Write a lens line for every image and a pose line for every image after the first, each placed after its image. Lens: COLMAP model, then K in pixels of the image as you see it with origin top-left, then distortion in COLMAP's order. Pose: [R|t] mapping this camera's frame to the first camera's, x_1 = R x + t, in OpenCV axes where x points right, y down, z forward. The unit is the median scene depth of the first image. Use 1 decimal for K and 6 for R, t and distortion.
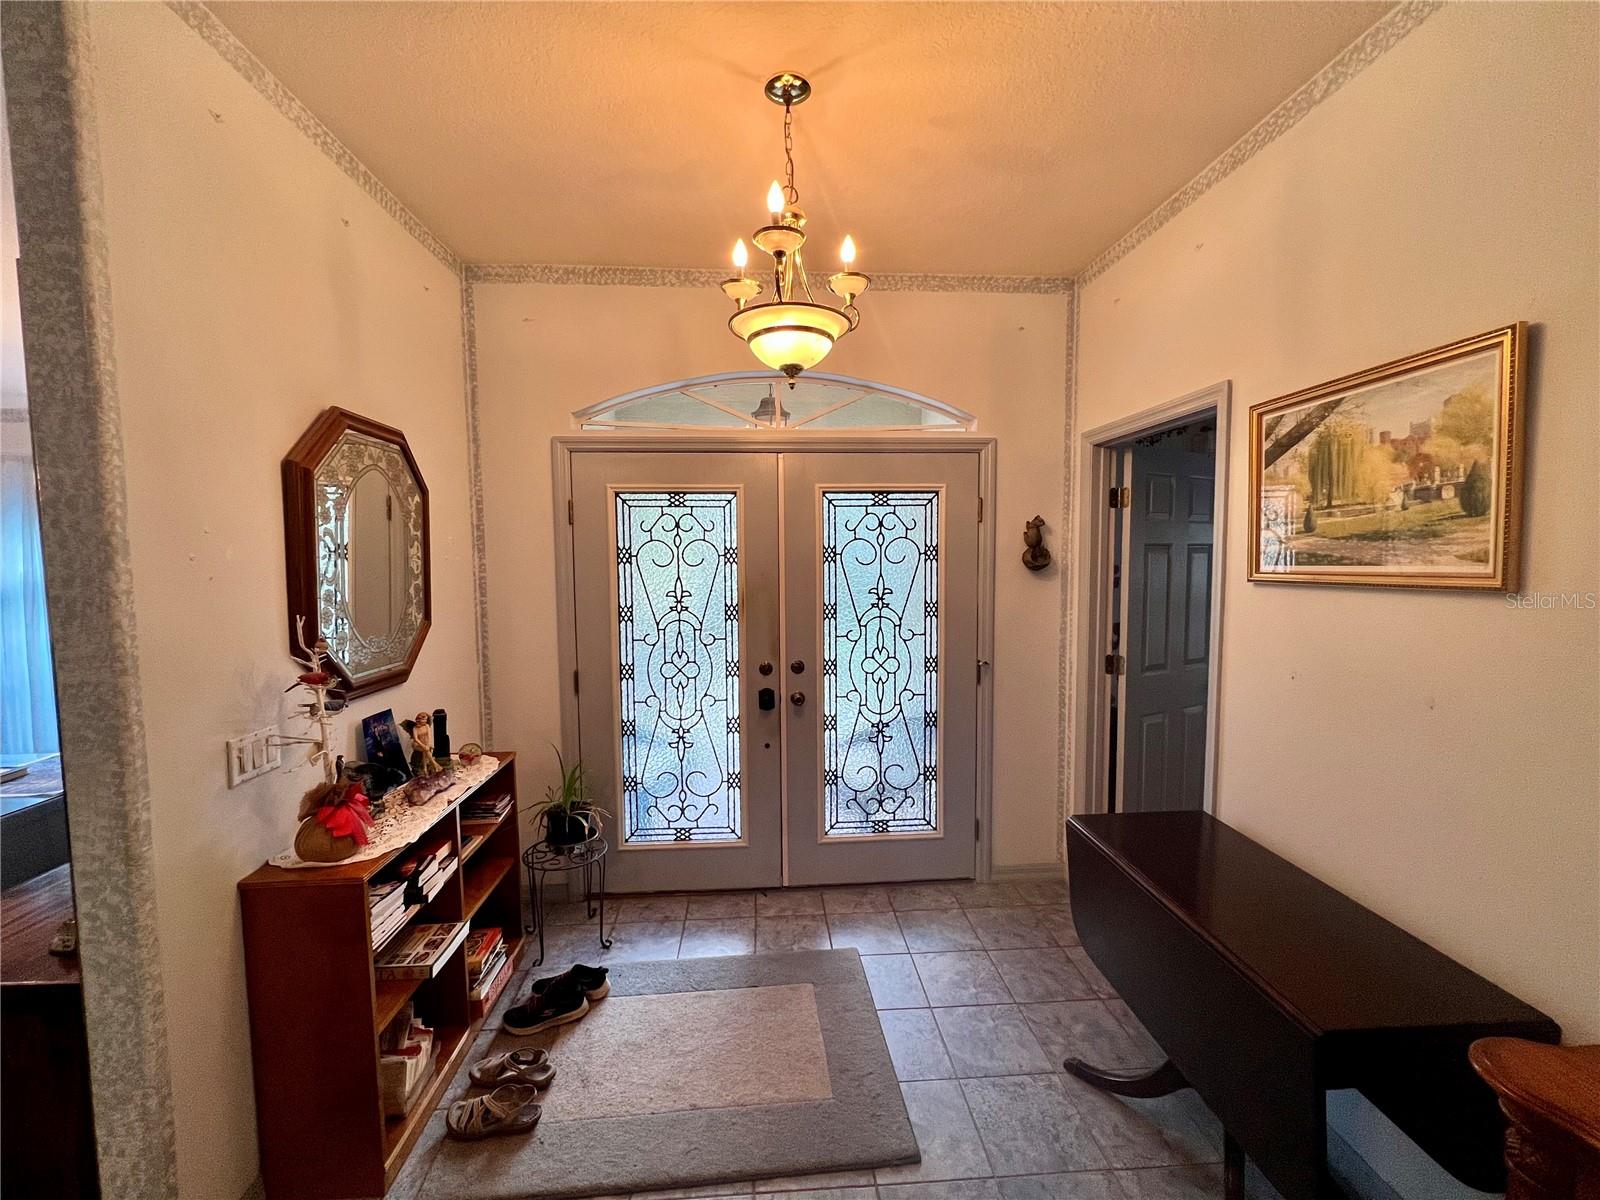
lens RADIAL K [[644.6, 0, 800.0], [0, 644.6, 600.0], [0, 0, 1]] dist [-0.001756, -0.000208]
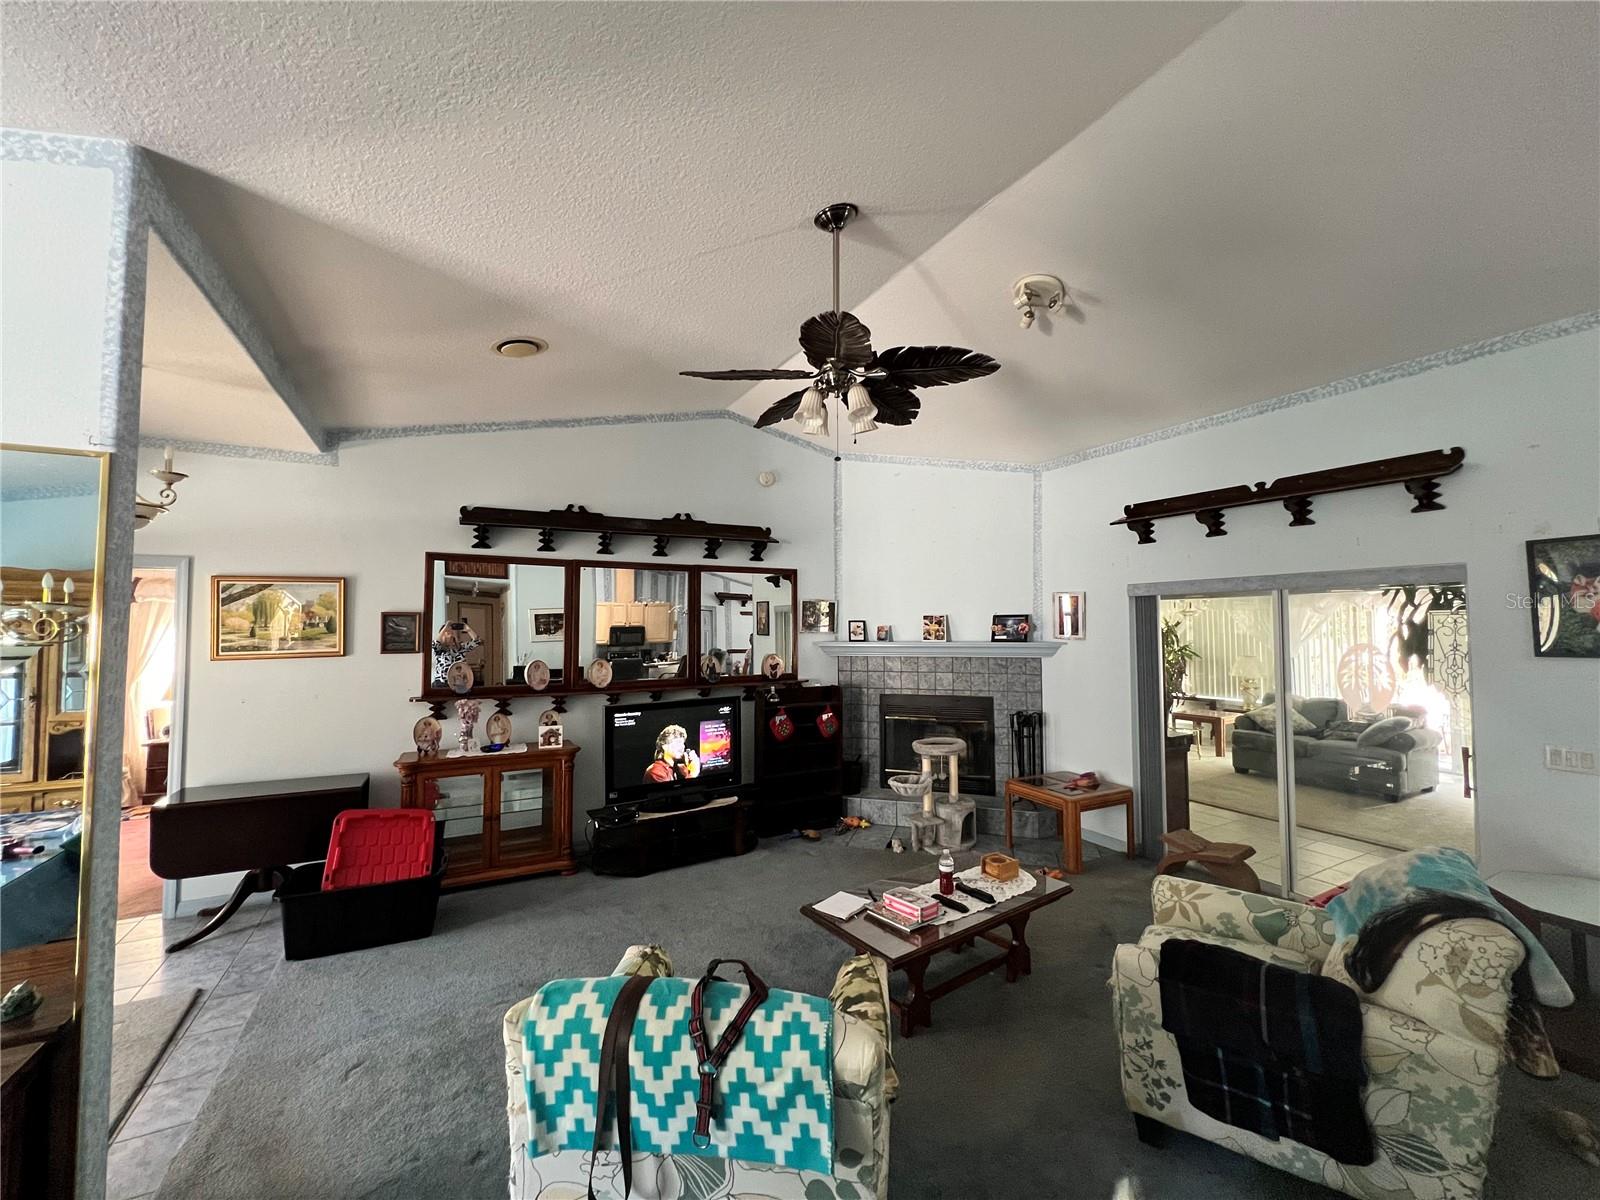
lens RADIAL K [[640.3, 0, 800.0], [0, 640.3, 600.0], [0, 0, 1]] dist [-0.003392, 0.000343]
pose [[-0.415859, 0.049795, 0.908065, -2.037019], [0.075778, 0.996925, -0.019964, -0.040901], [-0.906266, 0.060509, -0.418354, 0.160367]]
